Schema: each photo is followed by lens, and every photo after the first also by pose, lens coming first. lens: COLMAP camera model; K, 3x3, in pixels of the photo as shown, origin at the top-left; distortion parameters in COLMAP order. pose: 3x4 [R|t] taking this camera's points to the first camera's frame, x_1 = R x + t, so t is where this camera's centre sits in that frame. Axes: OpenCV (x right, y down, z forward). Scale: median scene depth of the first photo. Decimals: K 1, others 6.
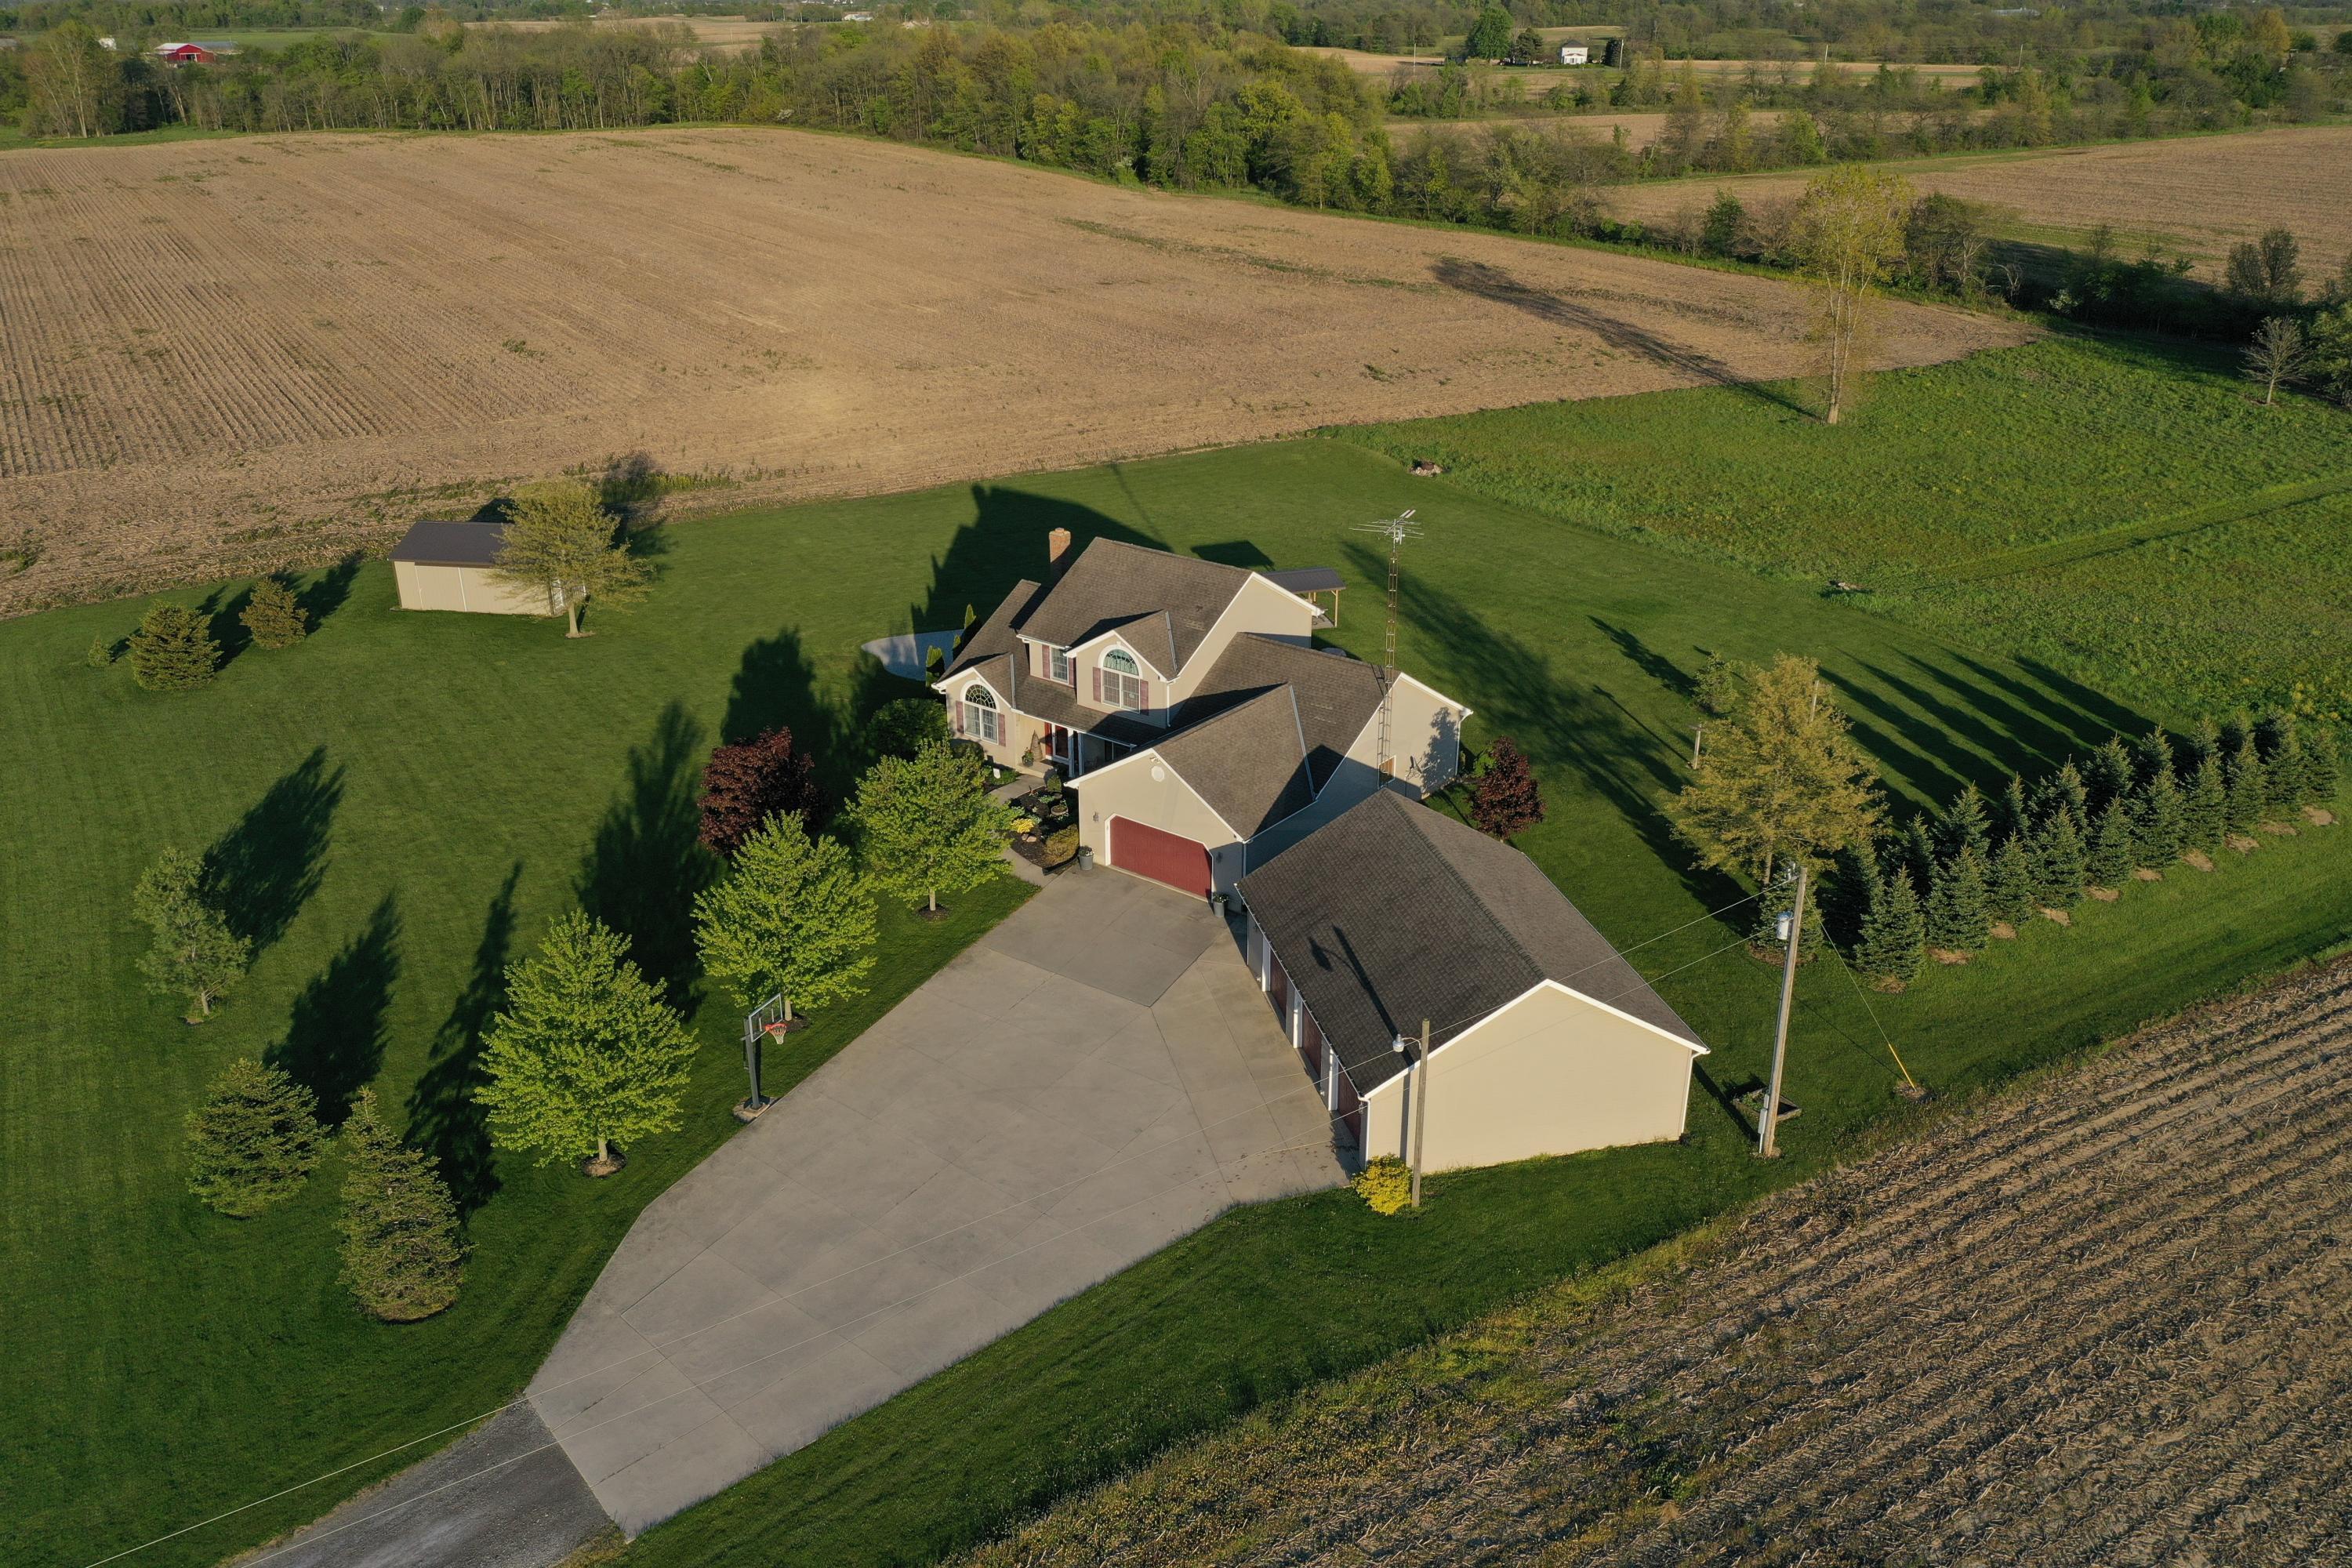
lens RADIAL K [[1835.8, 0, 1173.2], [0, 1835.8, 770.5], [0, 0, 1]] dist [0.026640, -0.027965]
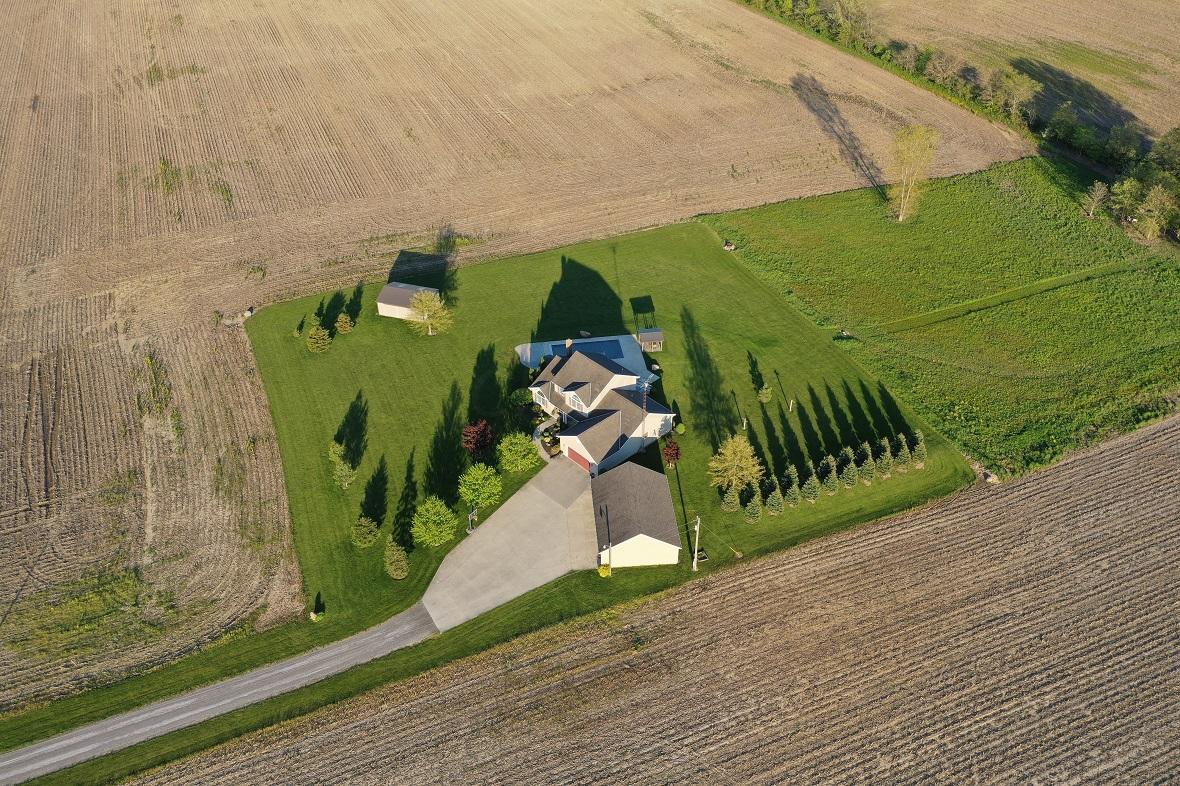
lens RADIAL K [[921.0, 0, 591.9], [0, 921.0, 394.2], [0, 0, 1]] dist [0.026640, -0.027965]
pose [[0.988485, 0.091424, -0.120577, 0.206262], [-0.058143, 0.965152, 0.255148, -0.497197], [0.139702, -0.245200, 0.959354, -0.693575]]
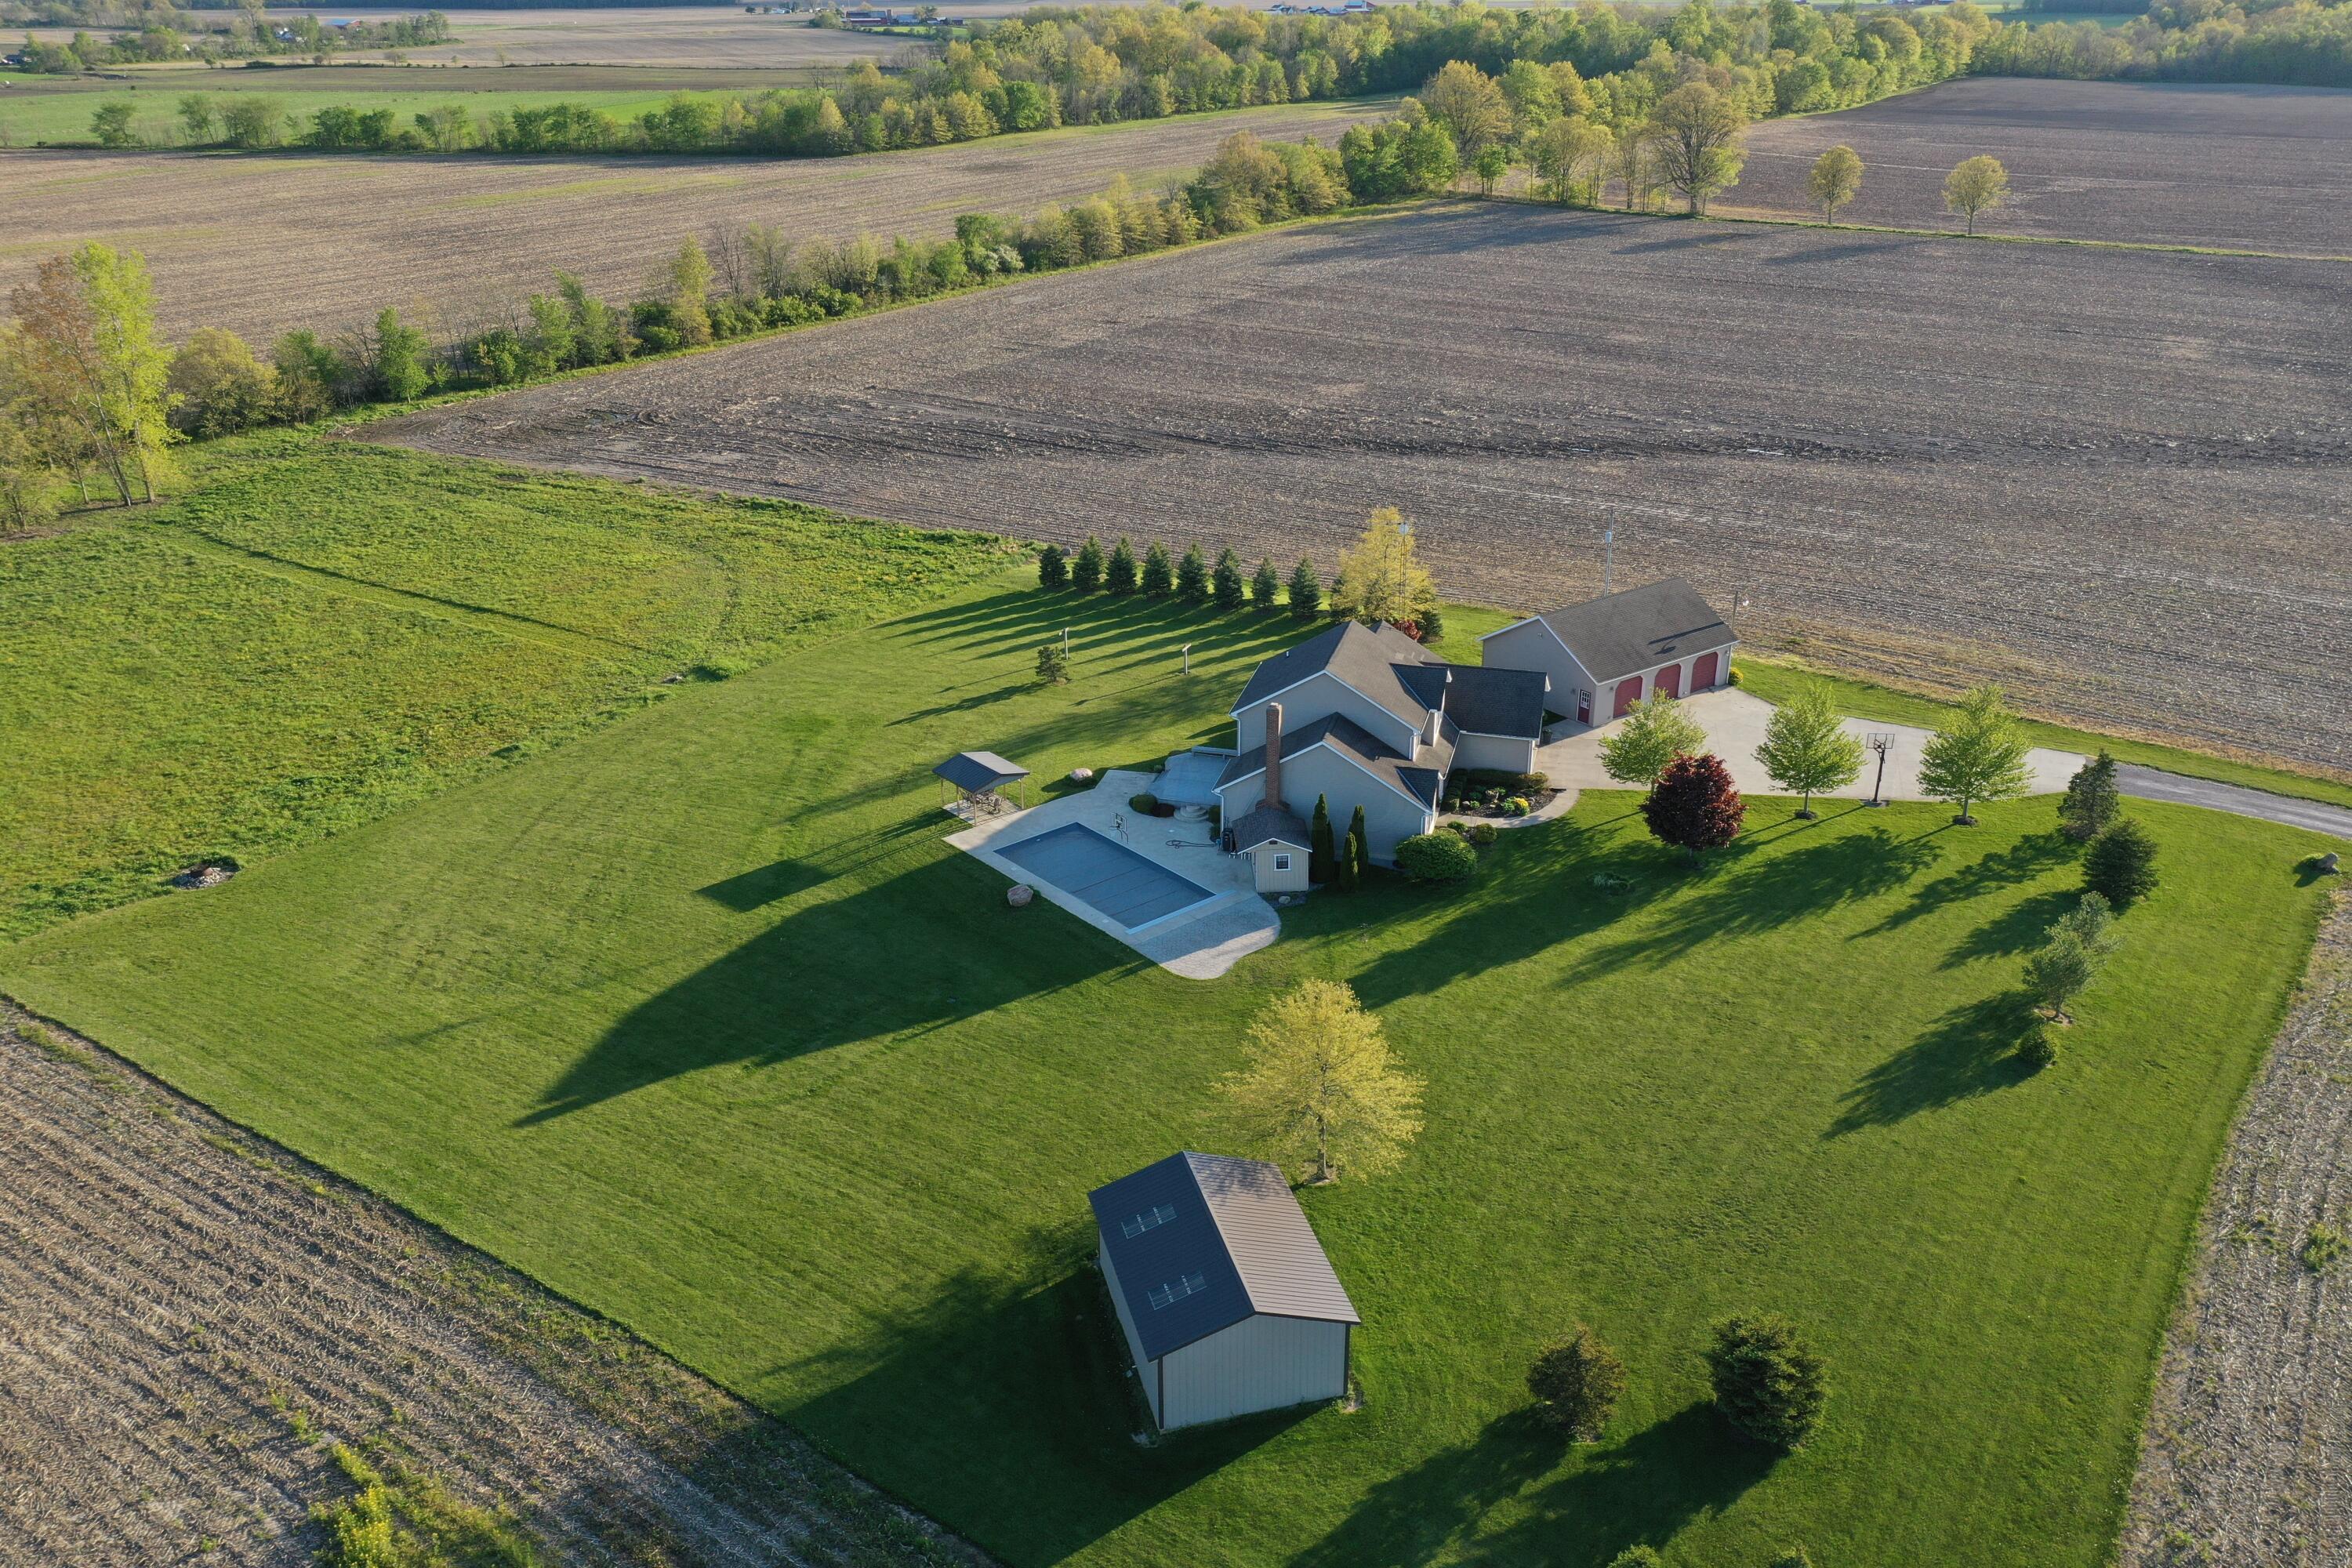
lens RADIAL K [[1835.8, 0, 1181.2], [0, 1835.8, 782.2], [0, 0, 1]] dist [0.026640, -0.027965]
pose [[-0.397326, -0.366050, 0.841510, -1.047646], [0.361294, 0.780542, 0.510118, -0.727962], [-0.843563, 0.506716, -0.177878, 1.343933]]
